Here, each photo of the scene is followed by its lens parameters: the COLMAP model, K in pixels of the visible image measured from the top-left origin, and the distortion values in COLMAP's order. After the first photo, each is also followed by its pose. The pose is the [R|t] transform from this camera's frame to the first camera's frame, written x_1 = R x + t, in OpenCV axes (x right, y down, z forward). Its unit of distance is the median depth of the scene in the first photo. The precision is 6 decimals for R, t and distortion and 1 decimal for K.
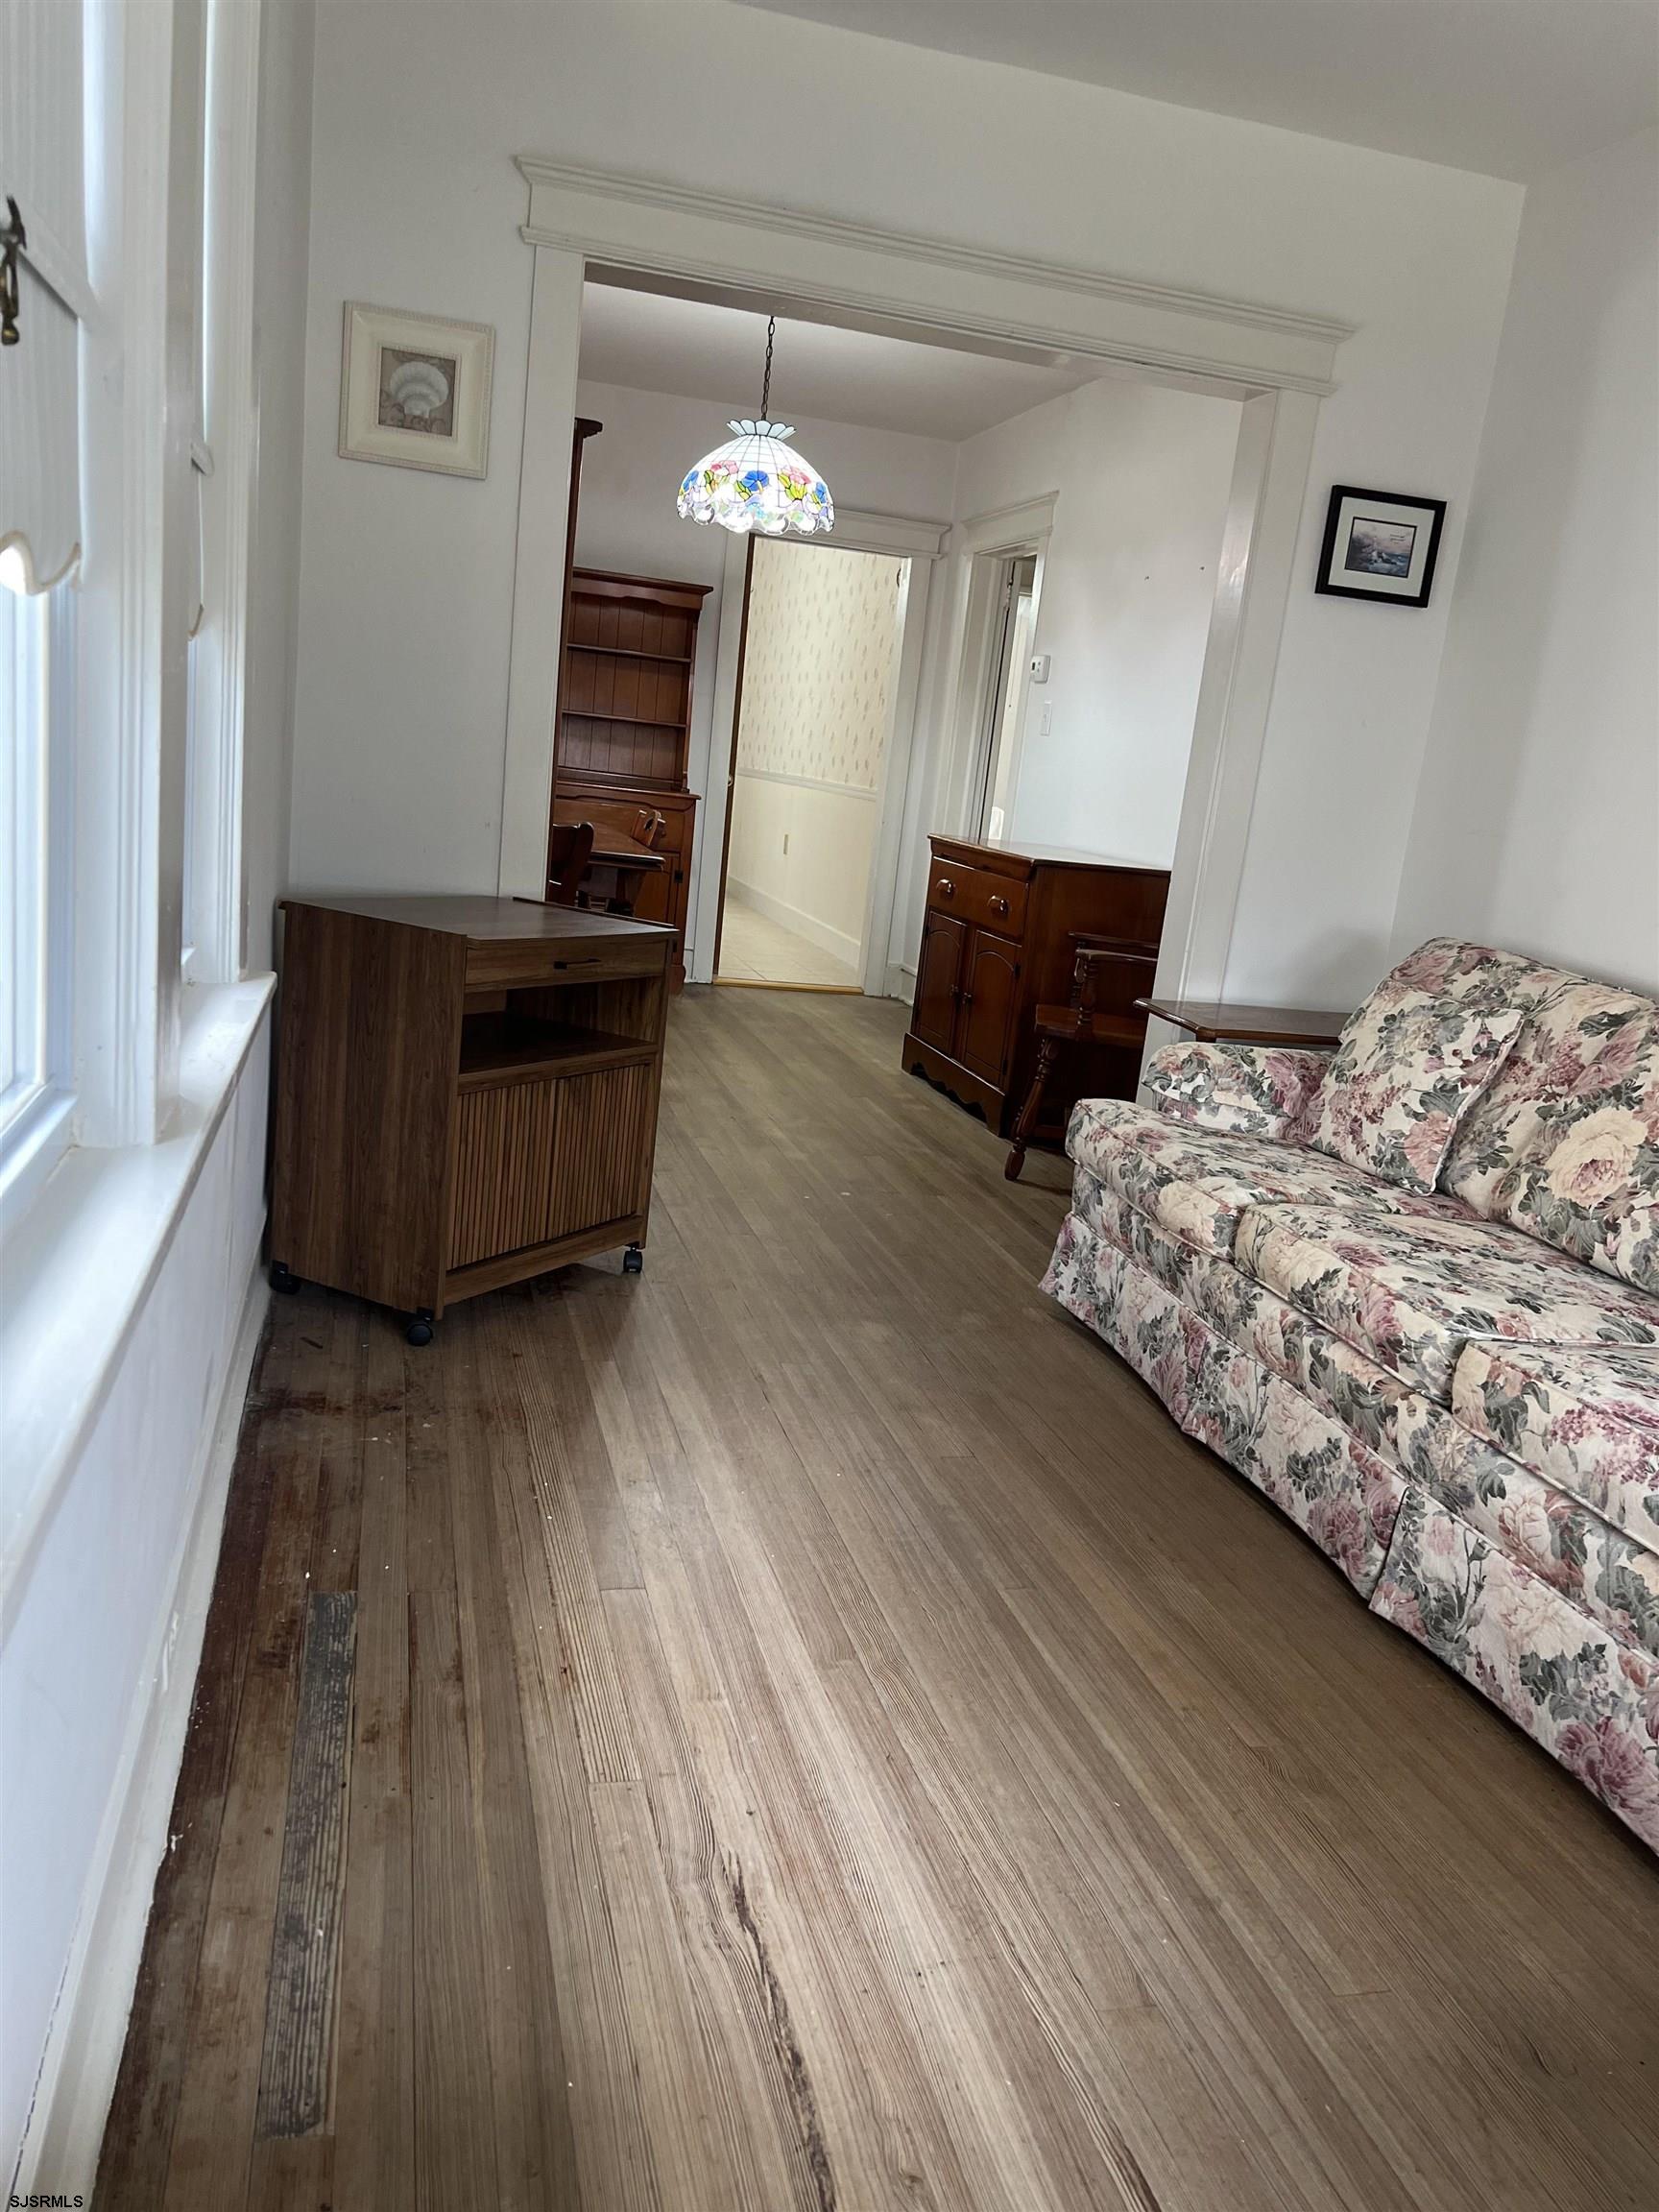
lens RADIAL K [[1655.7, 0, 829.1], [0, 1655.7, 1111.4], [0, 0, 1]] dist [0.046825, -0.051746]
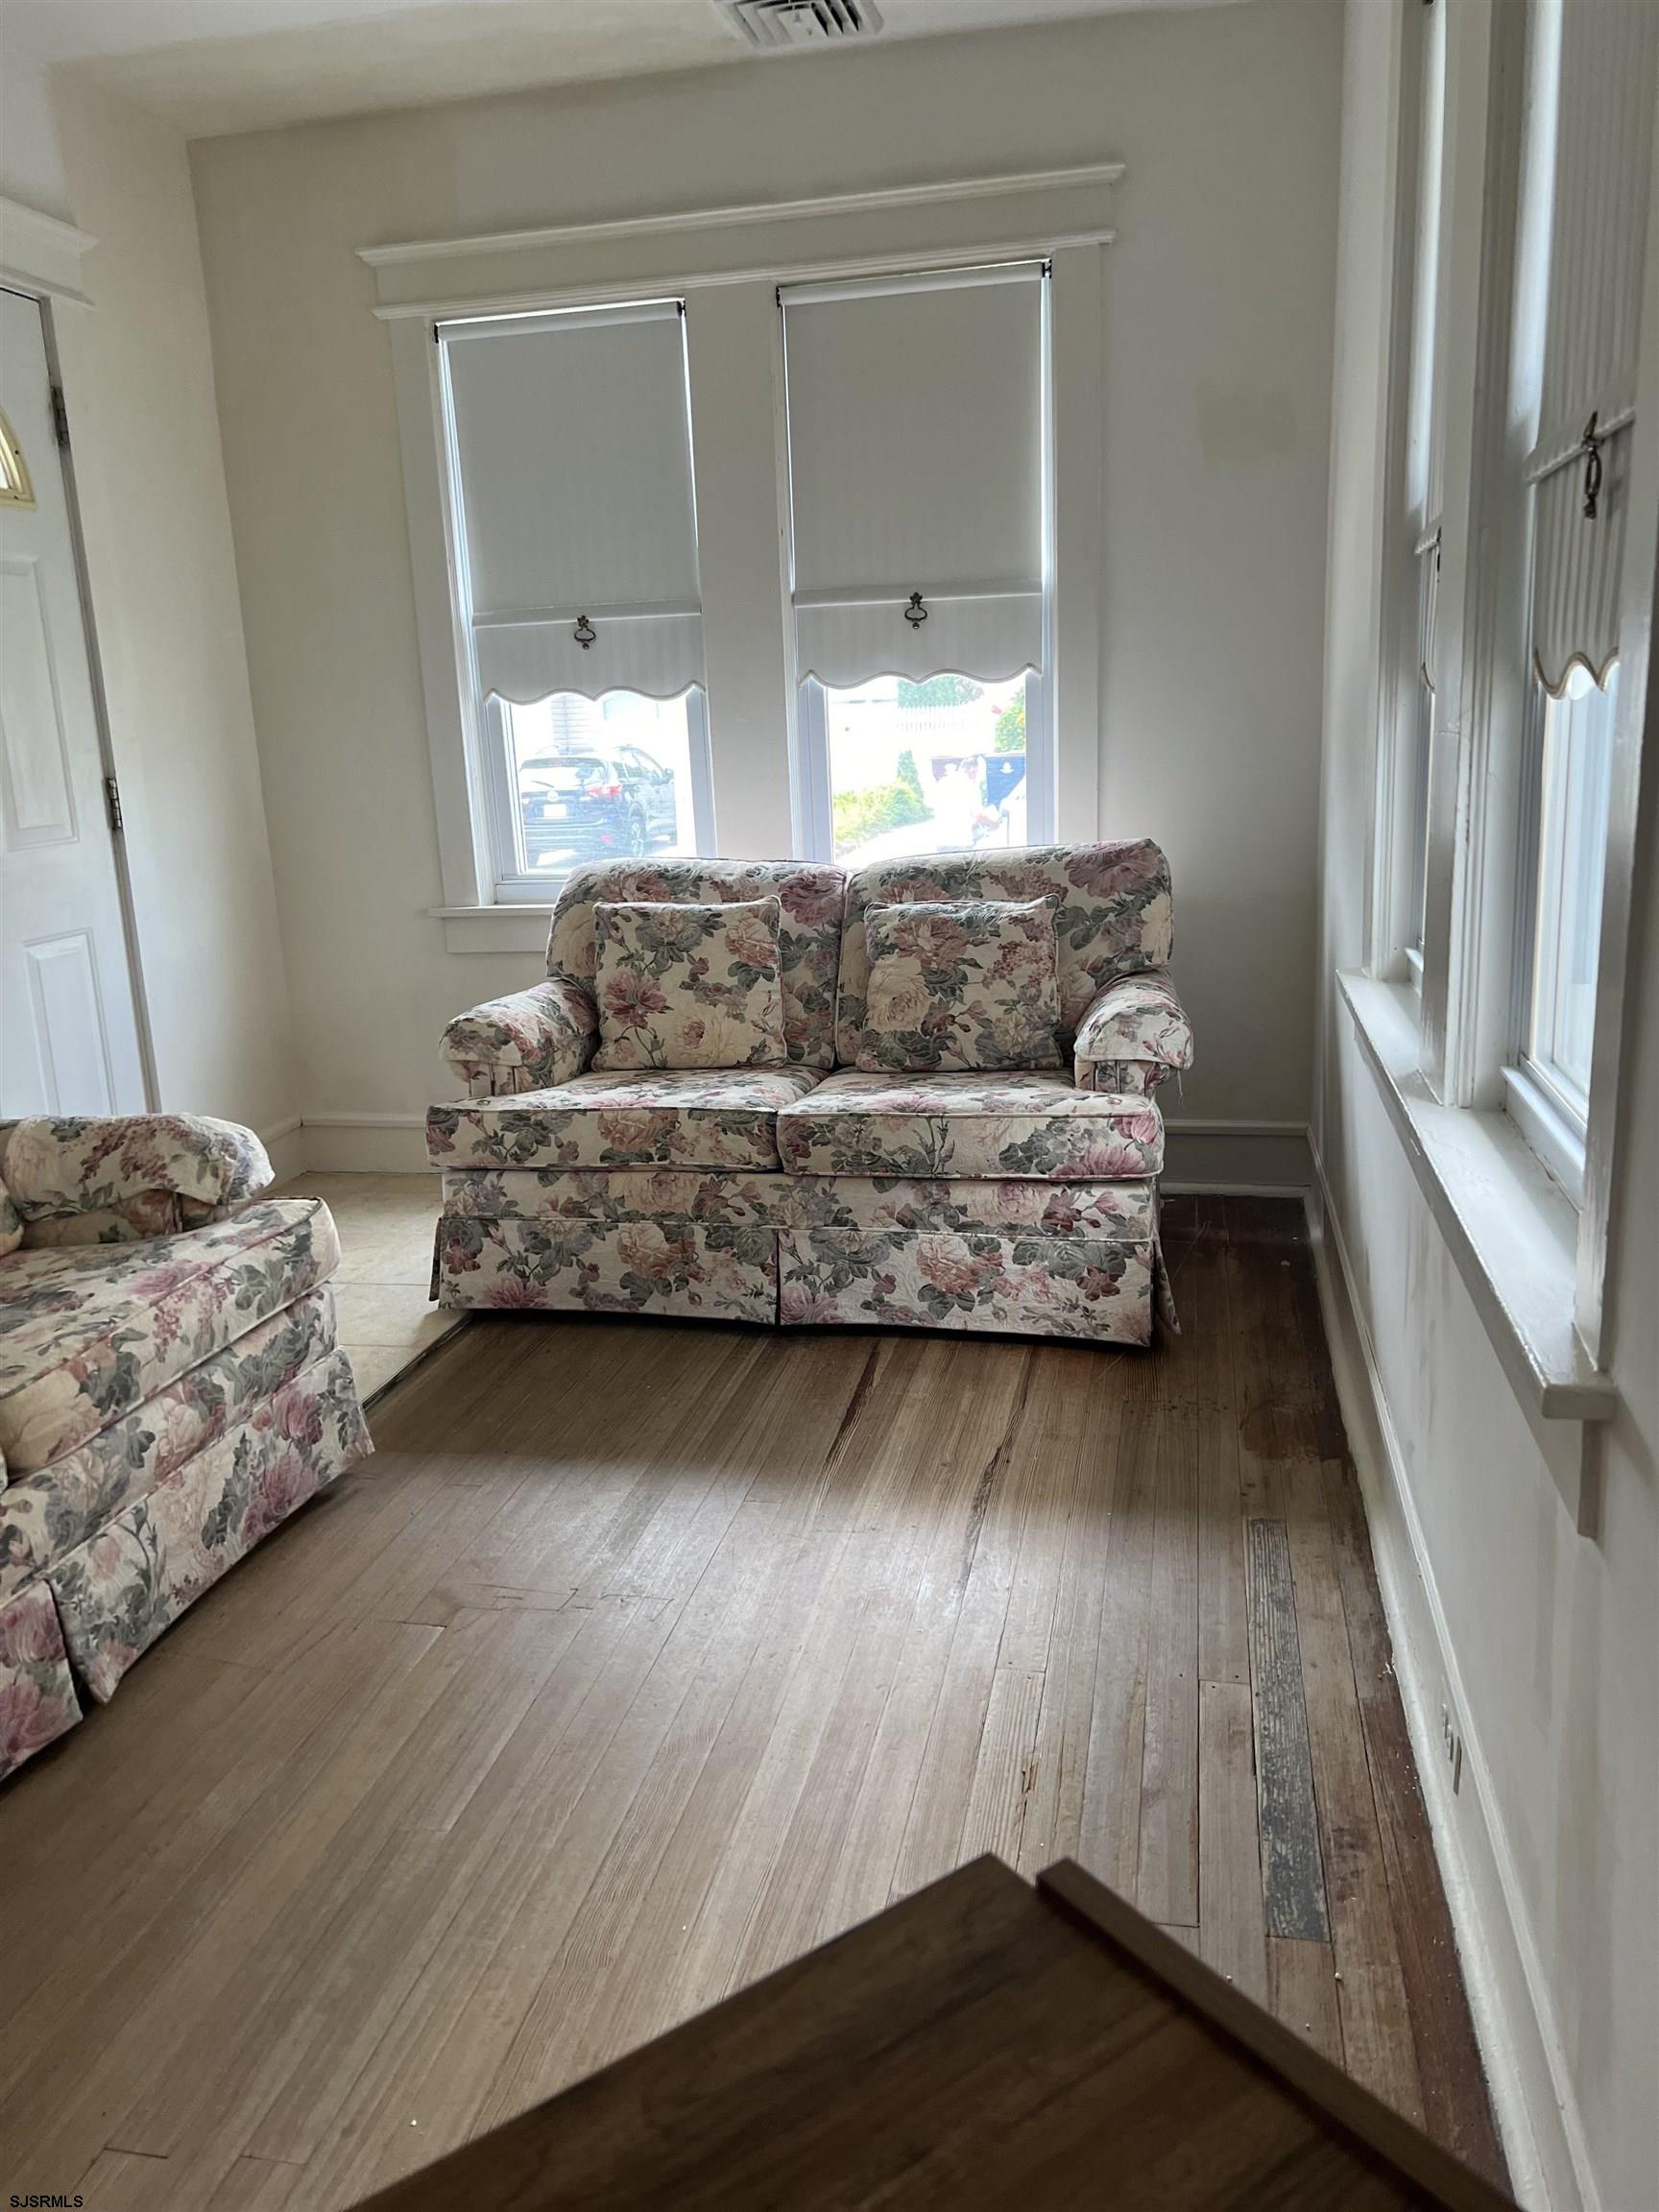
lens RADIAL K [[1655.7, 0, 827.9], [0, 1655.7, 1104.3], [0, 0, 1]] dist [0.046825, -0.051746]
pose [[-0.893073, -0.167313, 0.417645, -0.375076], [0.047270, 0.888249, 0.456923, -0.416535], [-0.447422, 0.427808, -0.785363, 1.589089]]
